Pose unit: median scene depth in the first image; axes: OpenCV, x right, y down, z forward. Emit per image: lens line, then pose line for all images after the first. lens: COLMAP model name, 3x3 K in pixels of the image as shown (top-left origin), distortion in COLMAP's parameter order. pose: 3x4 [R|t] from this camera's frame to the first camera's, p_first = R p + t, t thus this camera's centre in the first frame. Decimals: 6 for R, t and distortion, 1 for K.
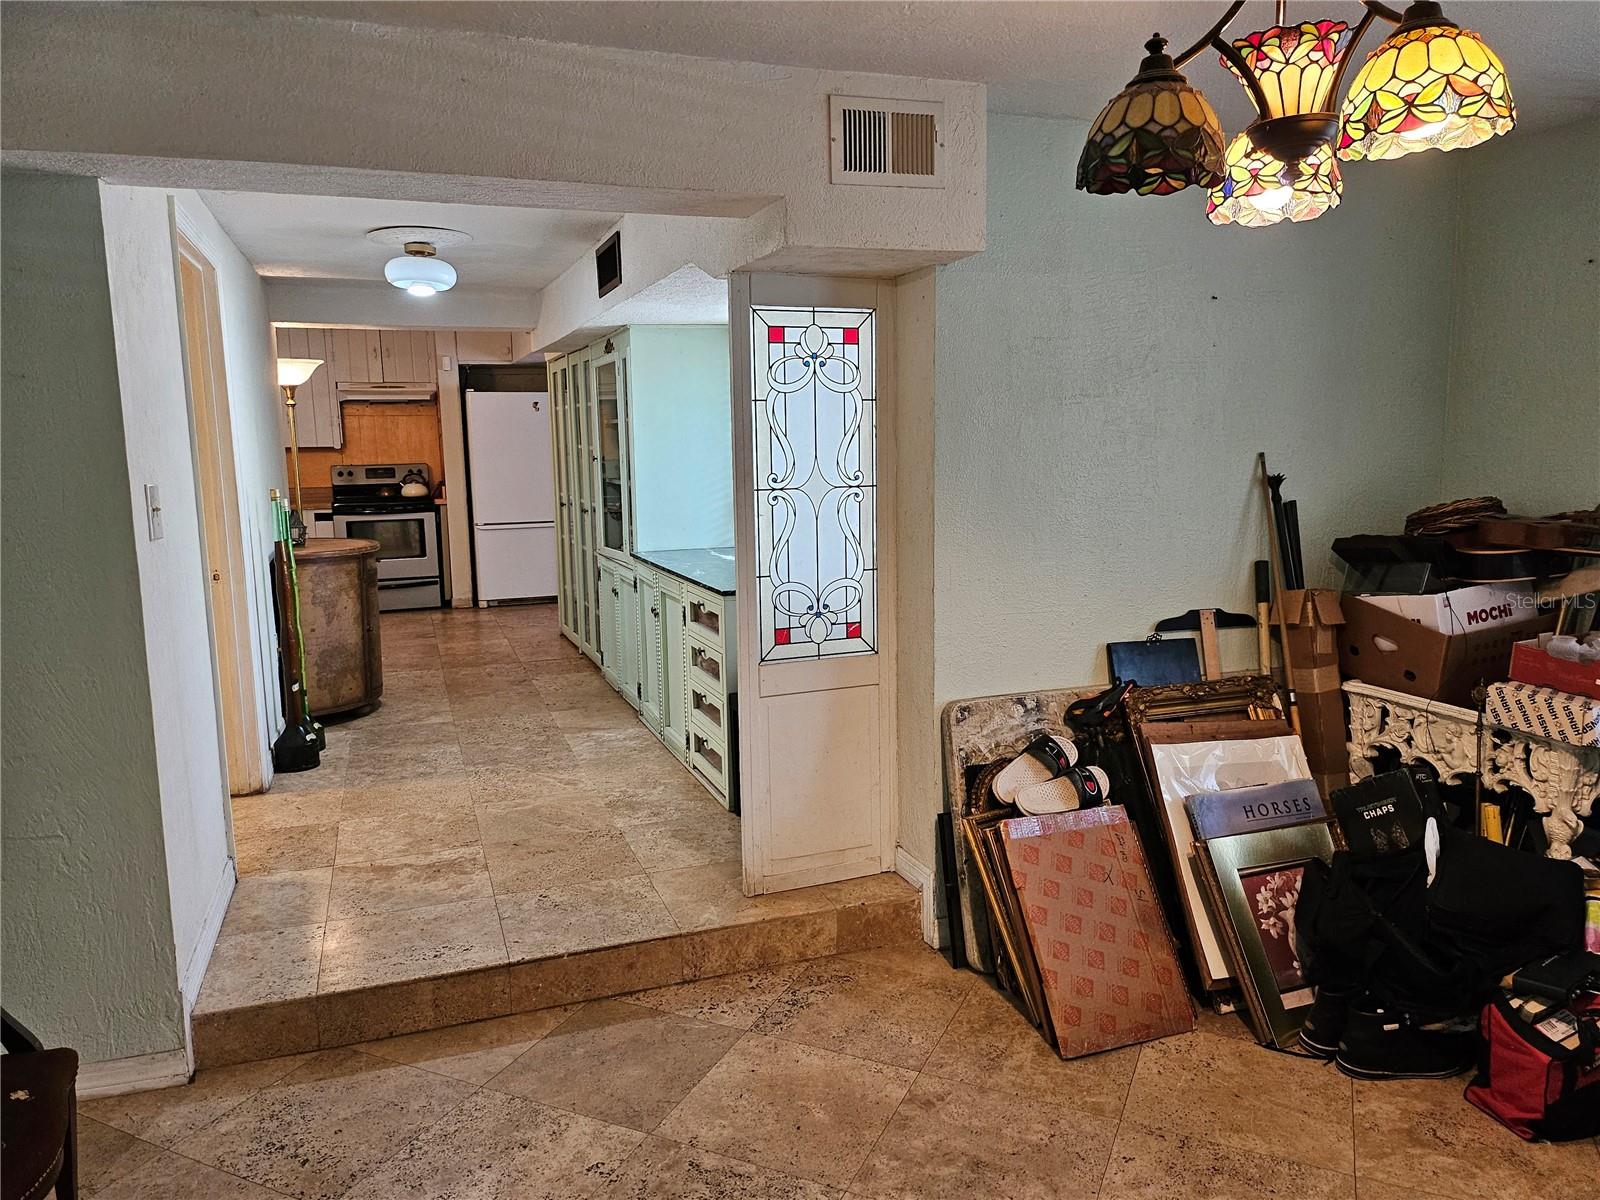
lens RADIAL K [[1120.7, 0, 795.9], [0, 1120.7, 606.3], [0, 0, 1]] dist [0.059104, -0.063784]
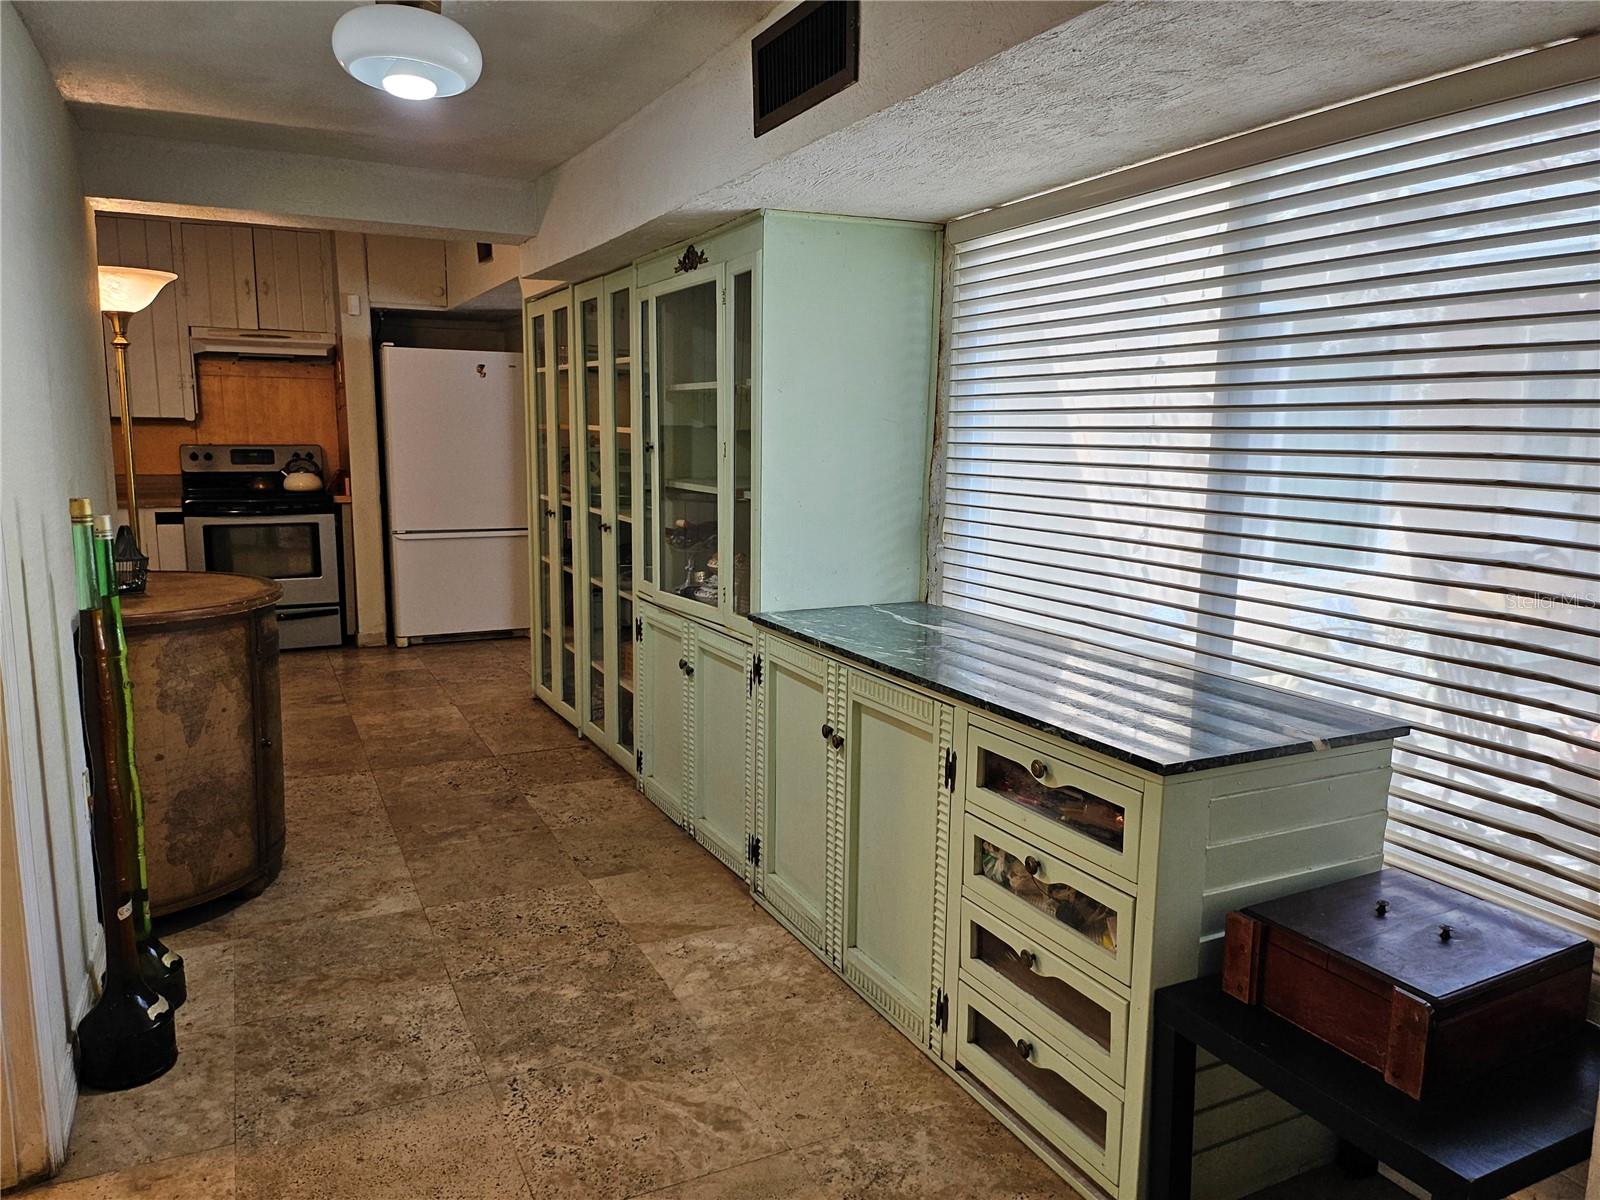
lens RADIAL K [[1120.7, 0, 797.6], [0, 1120.7, 607.5], [0, 0, 1]] dist [0.059104, -0.063784]
pose [[0.993051, 0.009715, 0.117284, -0.179956], [-0.010767, 0.999907, 0.008335, -0.053275], [-0.117192, -0.009540, 0.993063, 0.406838]]
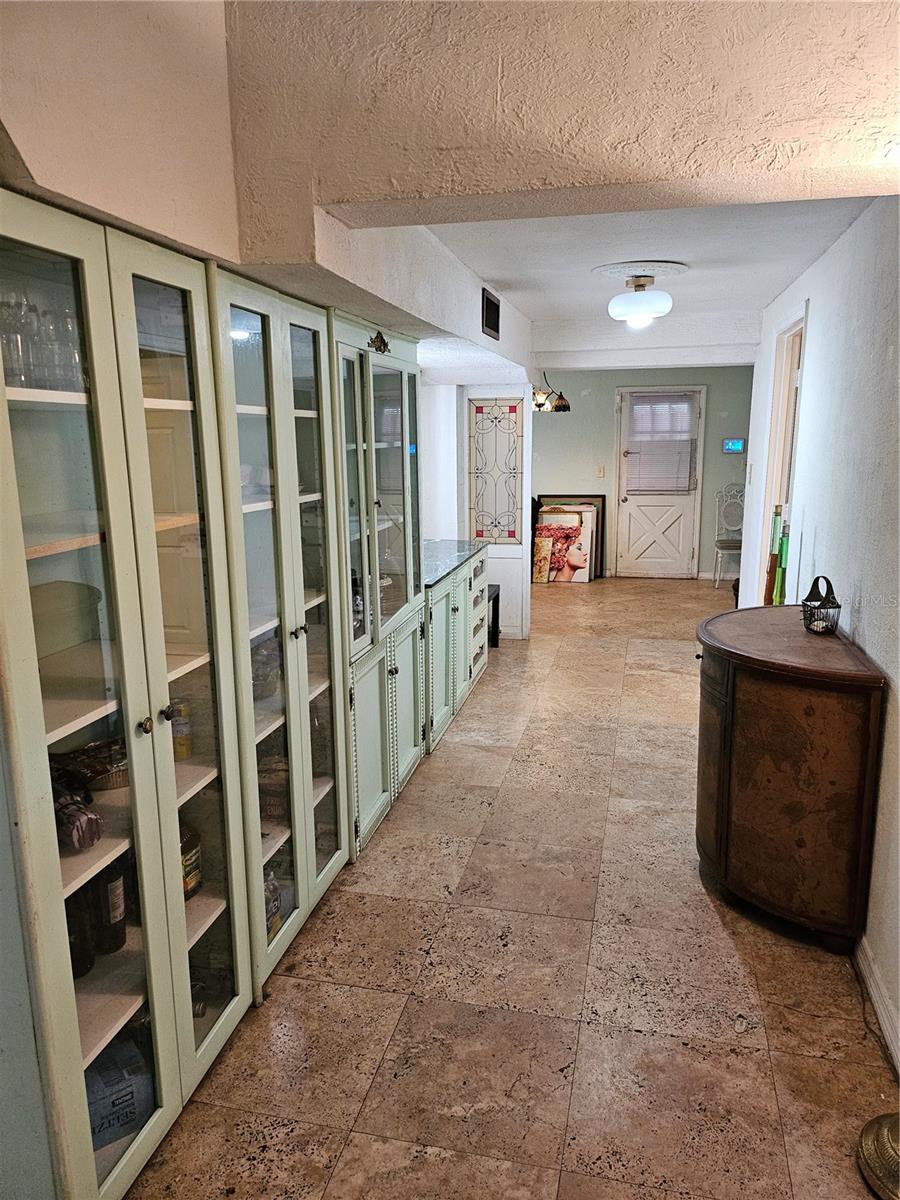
lens RADIAL K [[840.6, 0, 451.1], [0, 840.6, 598.3], [0, 0, 1]] dist [0.059104, -0.063784]
pose [[-0.838699, -0.086780, 0.537637, -0.517441], [0.101578, 0.944971, 0.310986, -0.243293], [-0.535039, 0.315436, -0.783730, 1.471106]]
